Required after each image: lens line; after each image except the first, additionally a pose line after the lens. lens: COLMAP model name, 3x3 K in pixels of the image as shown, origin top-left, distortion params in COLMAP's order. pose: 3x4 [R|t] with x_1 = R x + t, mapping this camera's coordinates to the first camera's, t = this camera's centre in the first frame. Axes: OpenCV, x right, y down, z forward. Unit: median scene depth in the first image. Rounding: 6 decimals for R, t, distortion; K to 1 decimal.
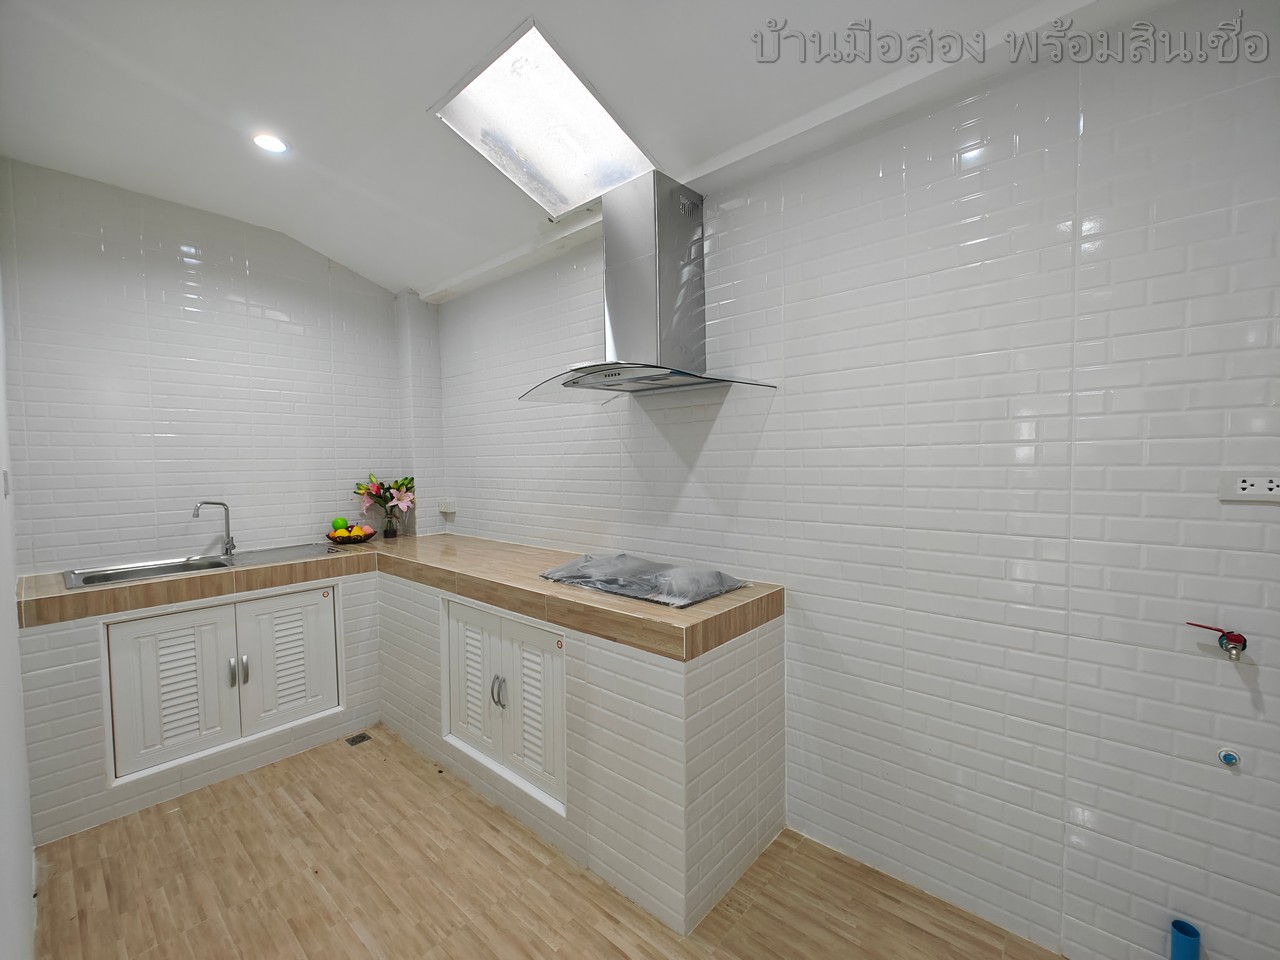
lens RADIAL K [[530.6, 0, 633.7], [0, 530.6, 484.9], [0, 0, 1]] dist [-0.001868, -0.000552]
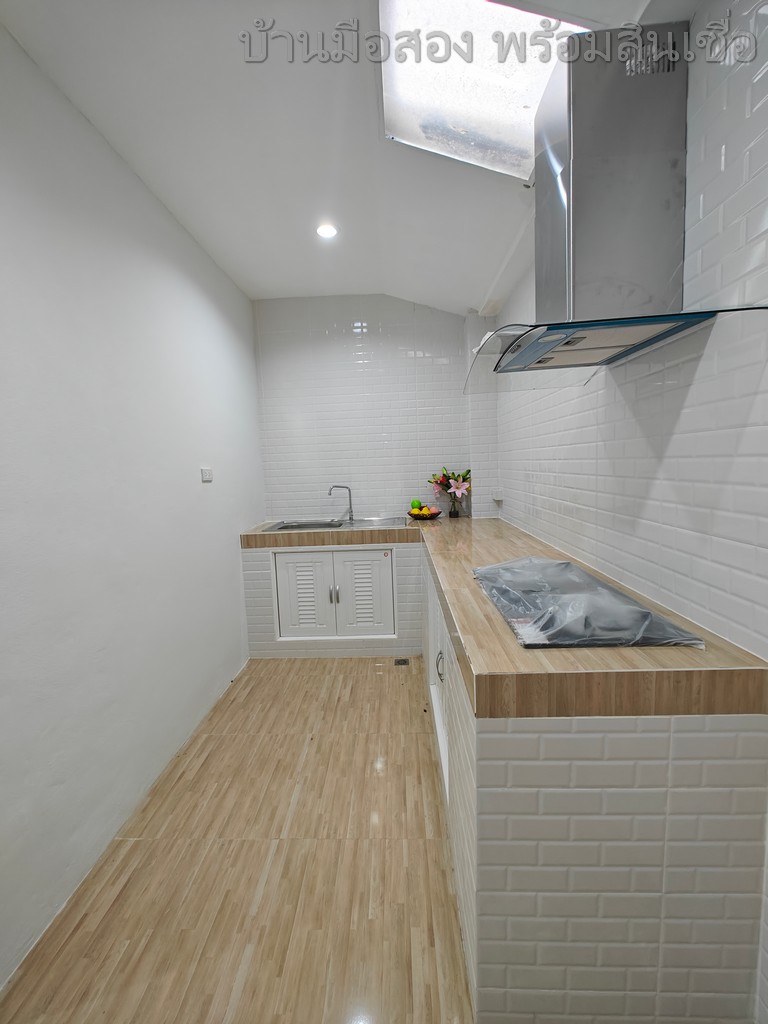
lens RADIAL K [[420.3, 0, 381.0], [0, 420.3, 513.3], [0, 0, 1]] dist [0.000917, 0.000206]
pose [[0.639463, 0.079236, -0.764728, 0.299672], [-0.005909, 0.995152, 0.098170, -0.012978], [0.768799, -0.058257, 0.636831, 0.345647]]
